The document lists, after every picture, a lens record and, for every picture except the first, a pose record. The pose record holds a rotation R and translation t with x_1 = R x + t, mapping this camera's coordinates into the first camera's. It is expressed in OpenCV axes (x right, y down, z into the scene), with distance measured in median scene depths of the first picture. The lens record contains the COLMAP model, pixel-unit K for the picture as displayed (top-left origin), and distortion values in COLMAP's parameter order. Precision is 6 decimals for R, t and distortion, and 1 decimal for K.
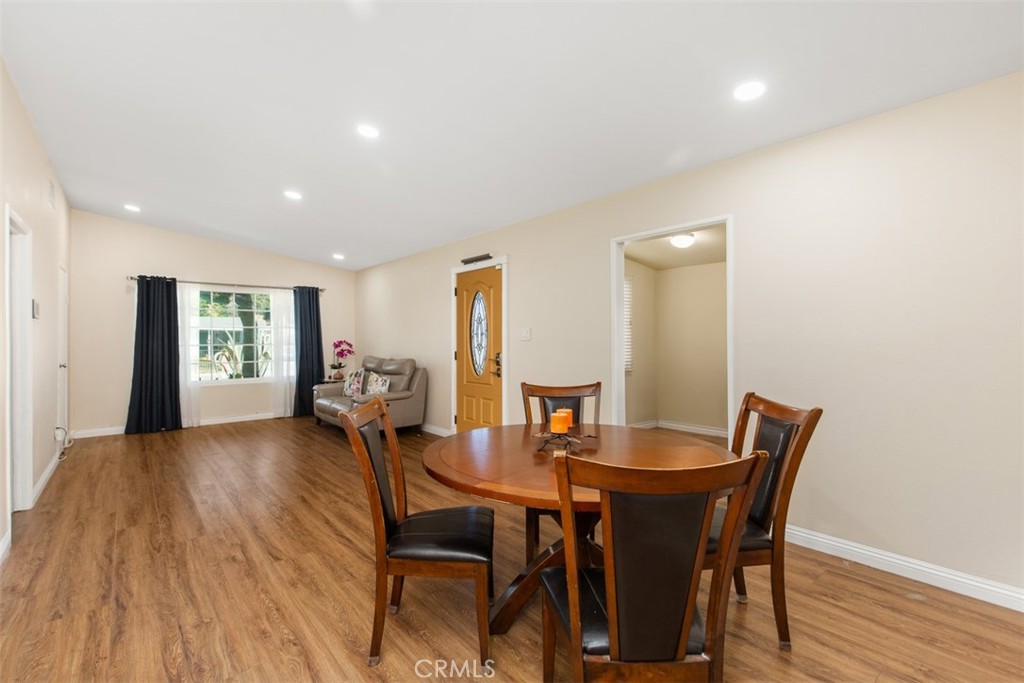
lens RADIAL K [[461.0, 0, 503.2], [0, 461.0, 333.6], [0, 0, 1]] dist [-0.000512, 0.000213]
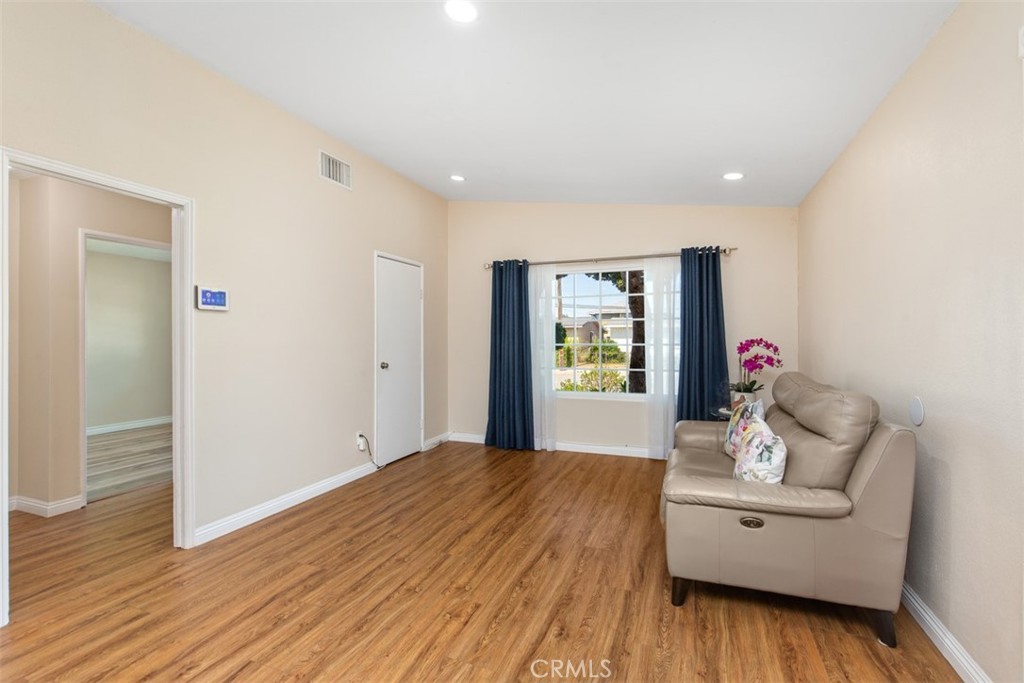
lens RADIAL K [[461.0, 0, 506.4], [0, 461.0, 339.1], [0, 0, 1]] dist [-0.000512, 0.000213]
pose [[0.485900, 0.002332, -0.874011, -0.033526], [0.011021, 0.999901, 0.008795, 0.009240], [0.873945, -0.013906, 0.485826, 0.608518]]
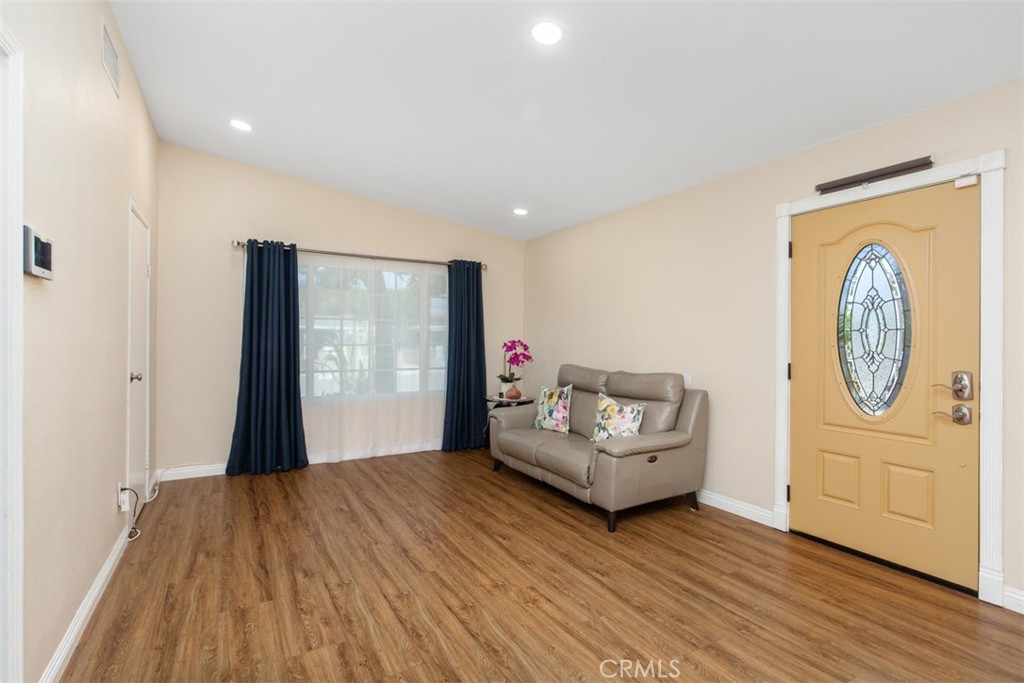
lens RADIAL K [[483.2, 0, 504.4], [0, 483.2, 339.9], [0, 0, 1]] dist [0.001525, -0.000145]
pose [[0.986105, 0.011645, -0.165715, -0.305331], [-0.009720, 0.999876, 0.012422, 0.007187], [0.165839, -0.010638, 0.986095, 0.368610]]
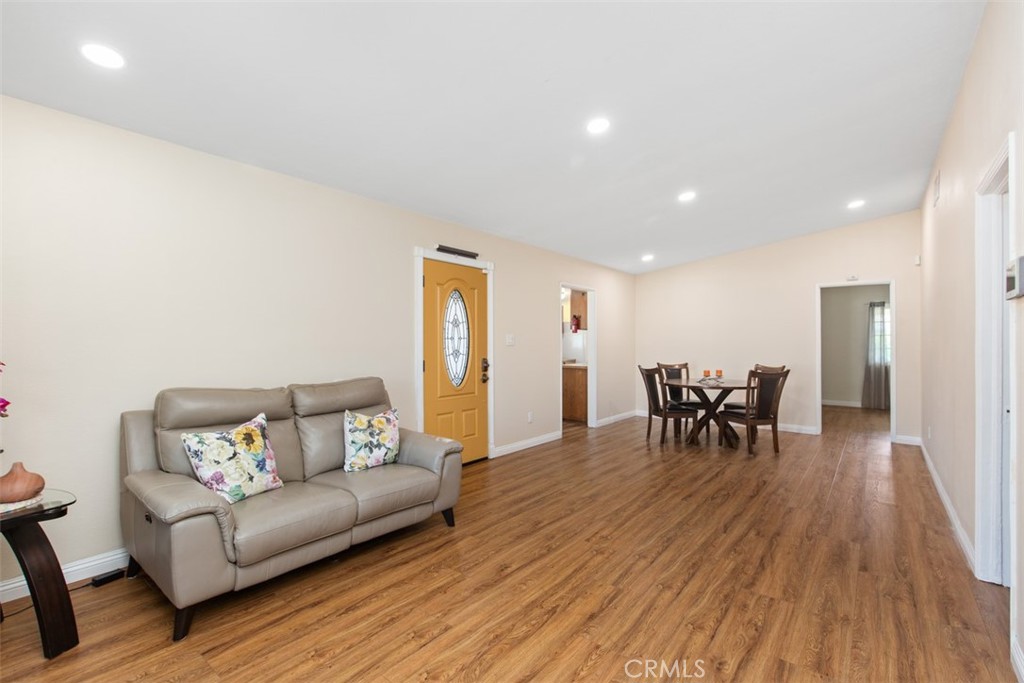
lens RADIAL K [[461.0, 0, 505.3], [0, 461.0, 338.4], [0, 0, 1]] dist [-0.000512, 0.000213]
pose [[-0.204227, 0.017568, 0.978766, -0.796462], [-0.011278, 0.999730, -0.020298, 0.014779], [-0.978859, -0.015184, -0.203974, 0.937759]]
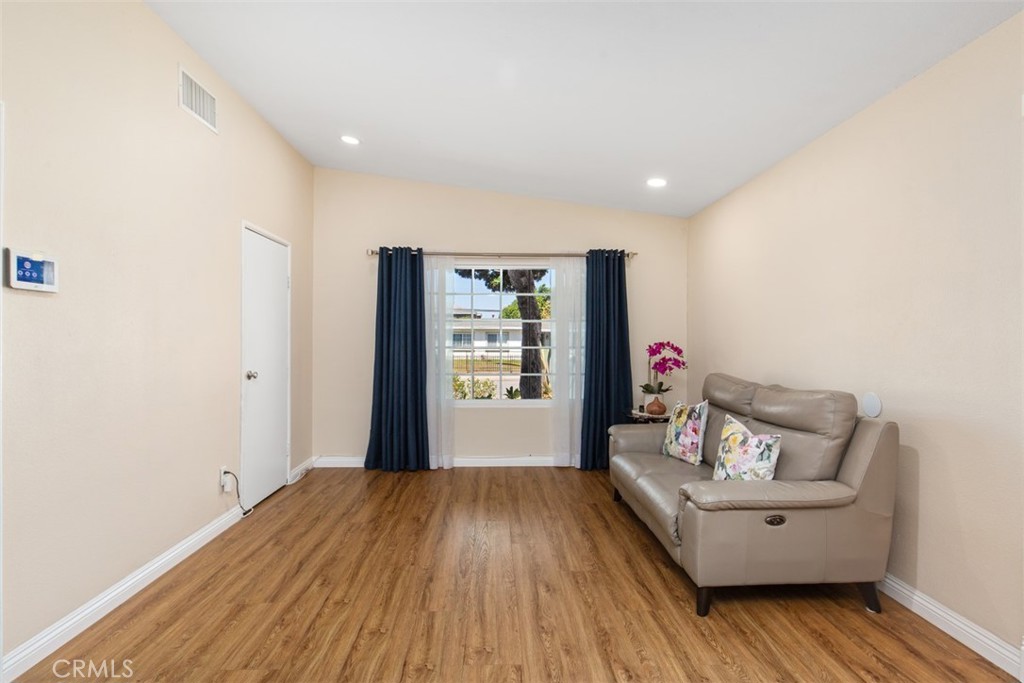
lens RADIAL K [[501.7, 0, 505.1], [0, 501.7, 339.8], [0, 0, 1]] dist [0.001373, -0.001979]
pose [[0.791887, 0.004797, -0.610649, -0.165860], [0.000739, 0.999961, 0.008813, 0.008646], [0.610668, -0.007430, 0.791852, 0.508311]]
